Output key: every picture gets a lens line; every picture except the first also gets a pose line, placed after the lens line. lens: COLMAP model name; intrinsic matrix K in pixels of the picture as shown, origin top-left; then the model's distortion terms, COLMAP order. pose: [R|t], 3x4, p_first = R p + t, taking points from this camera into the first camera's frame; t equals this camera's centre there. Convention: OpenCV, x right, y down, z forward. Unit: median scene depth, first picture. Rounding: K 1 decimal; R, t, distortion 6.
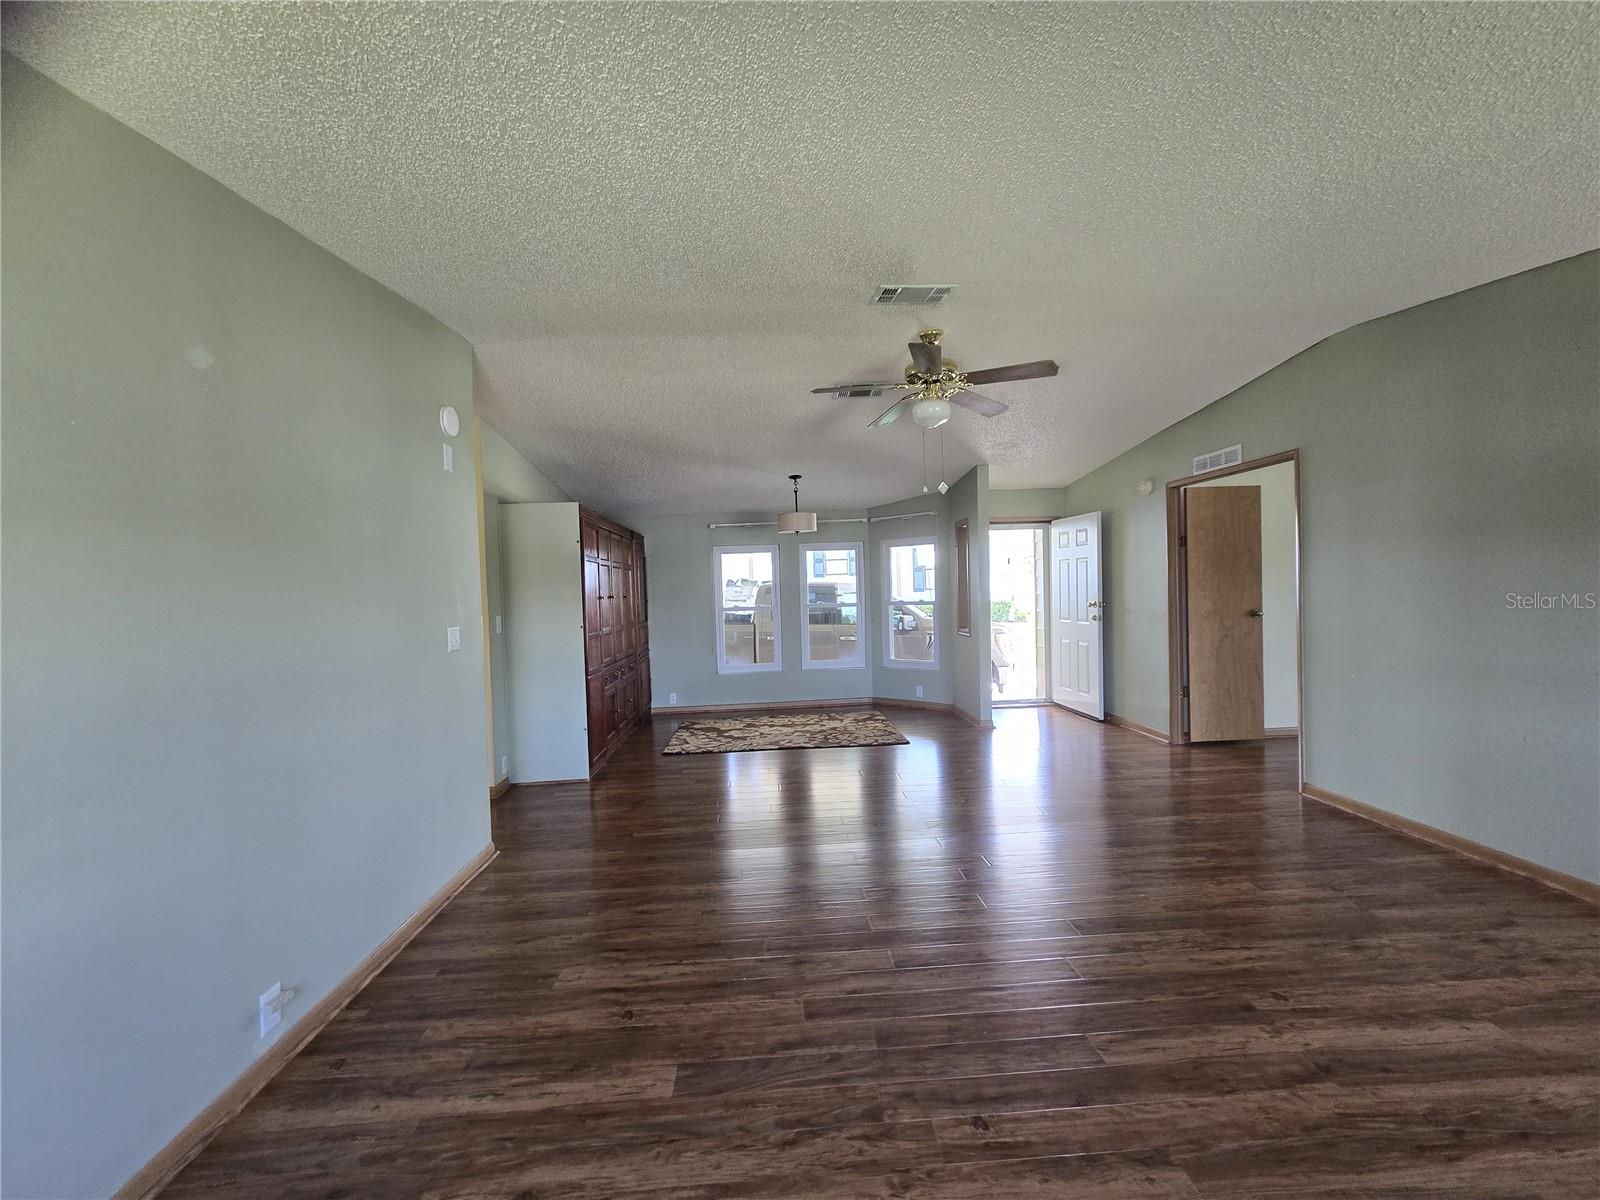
lens RADIAL K [[657.1, 0, 808.3], [0, 657.1, 585.6], [0, 0, 1]] dist [-0.000004, 0.002914]
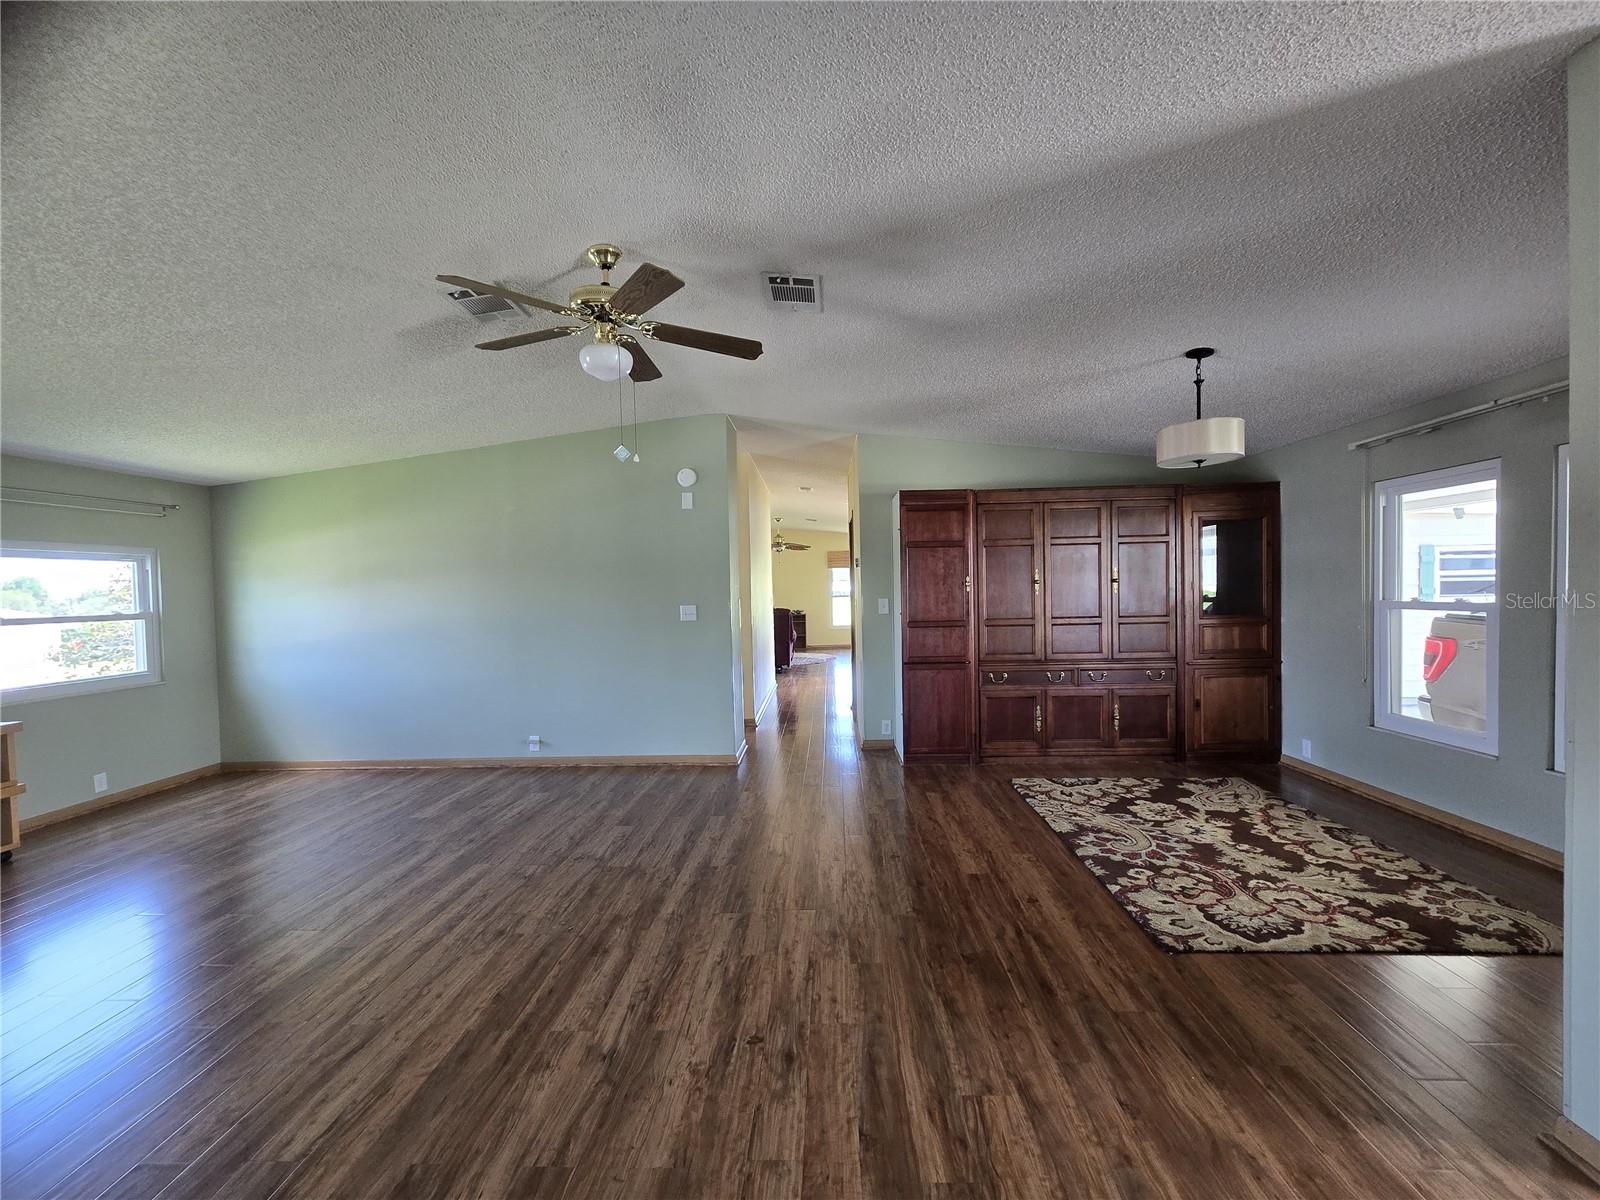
lens RADIAL K [[657.1, 0, 799.7], [0, 657.1, 609.3], [0, 0, 1]] dist [-0.000004, 0.002914]
pose [[-0.112649, 0.063506, -0.991603, 1.024349], [0.036373, 0.997550, 0.059755, -0.016512], [0.992969, -0.029336, -0.114683, 1.450334]]
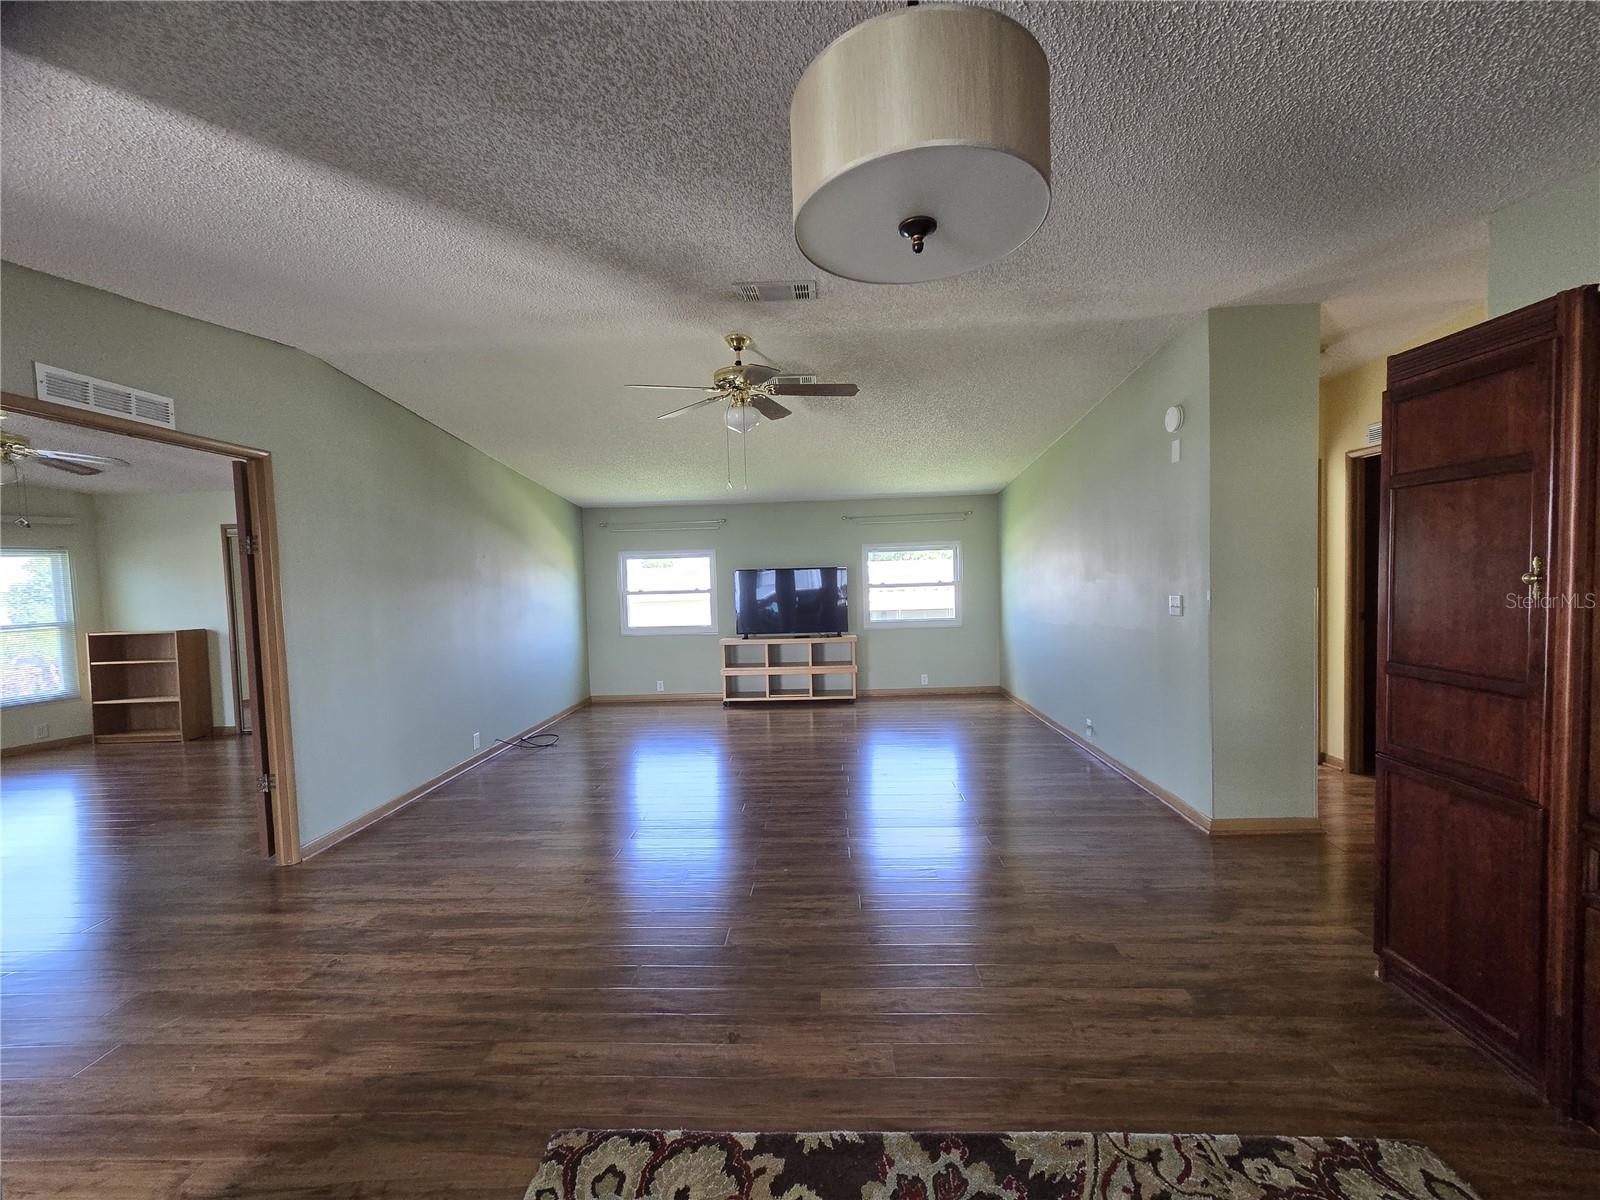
lens RADIAL K [[657.1, 0, 801.5], [0, 657.1, 605.9], [0, 0, 1]] dist [-0.000004, 0.002914]
pose [[-0.991820, 0.057405, 0.114011, -0.006824], [0.061738, 0.997484, 0.034837, -0.002479], [-0.111725, 0.041591, -0.992868, 2.247550]]
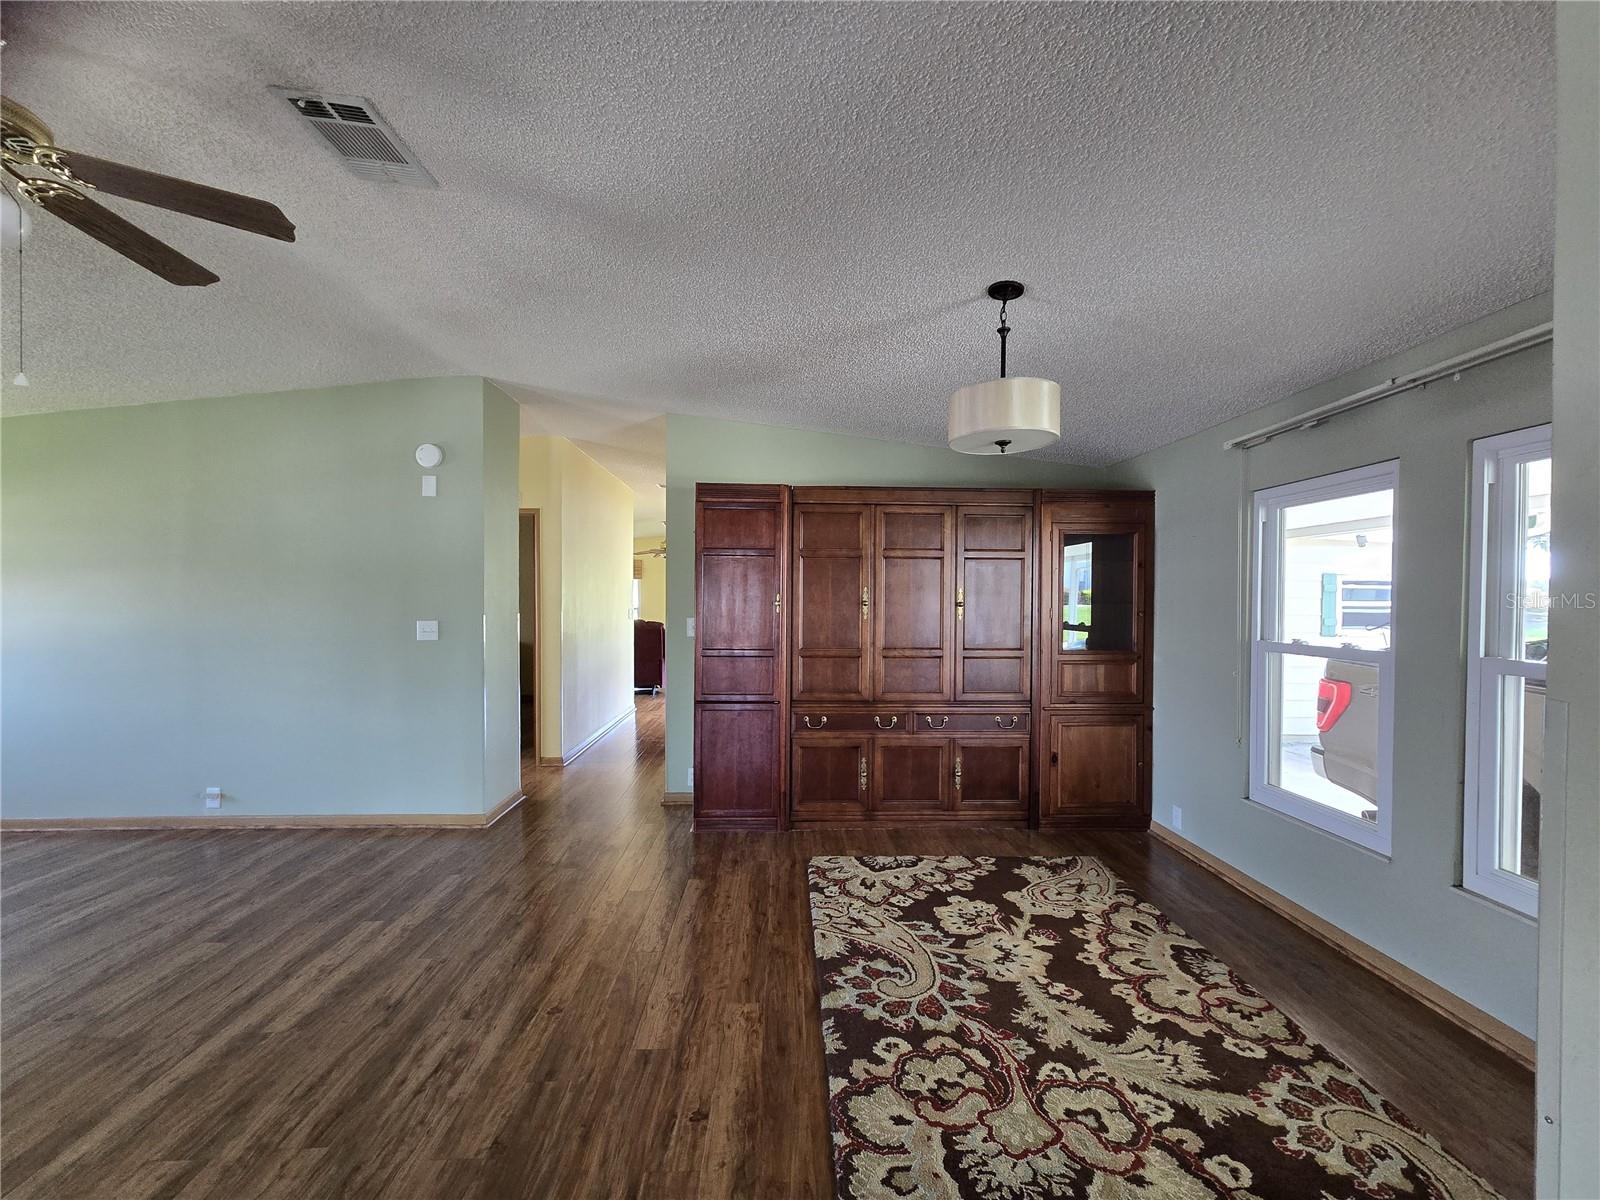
lens RADIAL K [[657.1, 0, 799.9], [0, 657.1, 609.9], [0, 0, 1]] dist [-0.000004, 0.002914]
pose [[-0.040563, 0.047316, -0.998056, 0.675380], [0.005582, 0.998873, 0.047128, -0.015105], [0.999161, -0.003660, -0.040782, 1.751794]]
